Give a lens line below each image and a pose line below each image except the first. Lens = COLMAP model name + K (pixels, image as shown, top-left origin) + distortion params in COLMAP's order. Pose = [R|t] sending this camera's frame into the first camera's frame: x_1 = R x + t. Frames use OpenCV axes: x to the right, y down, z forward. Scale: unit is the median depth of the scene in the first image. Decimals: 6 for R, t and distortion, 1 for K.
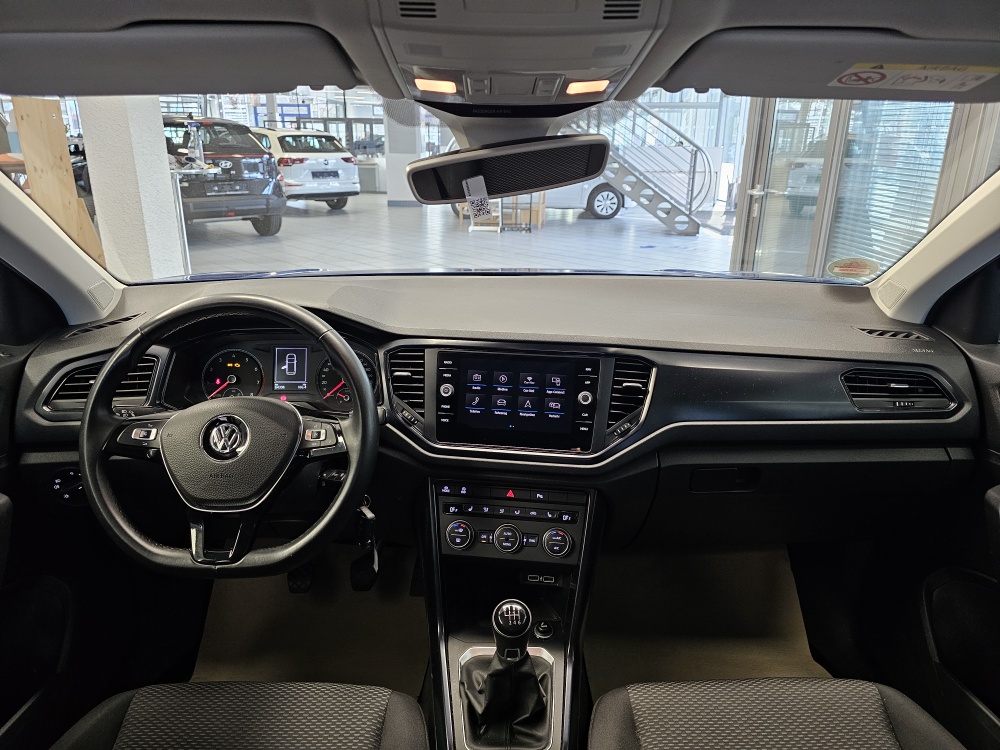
lens RADIAL K [[668.1, 0, 500.0], [0, 668.1, 359.7], [0, 0, 1]] dist [0.003861, 0.002879]
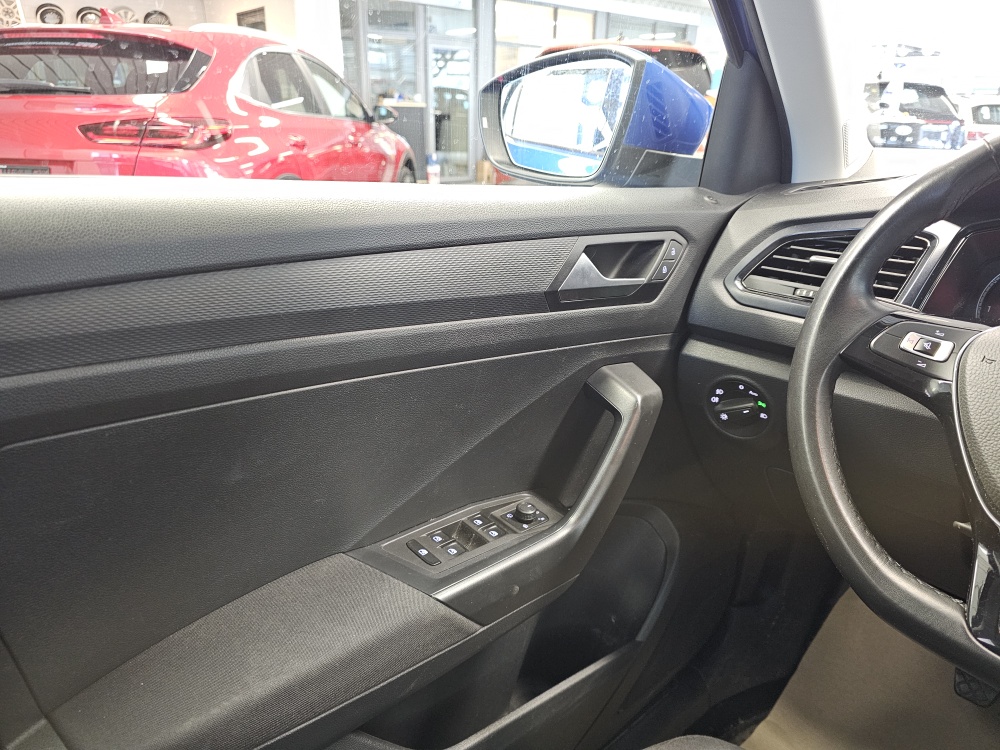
lens RADIAL K [[668.1, 0, 500.0], [0, 668.1, 359.7], [0, 0, 1]] dist [0.003861, 0.002879]
pose [[0.651357, 0.264956, -0.711008, -0.330938], [-0.256939, 0.958712, 0.121878, 0.124890], [0.713944, 0.103300, 0.692541, 0.363977]]
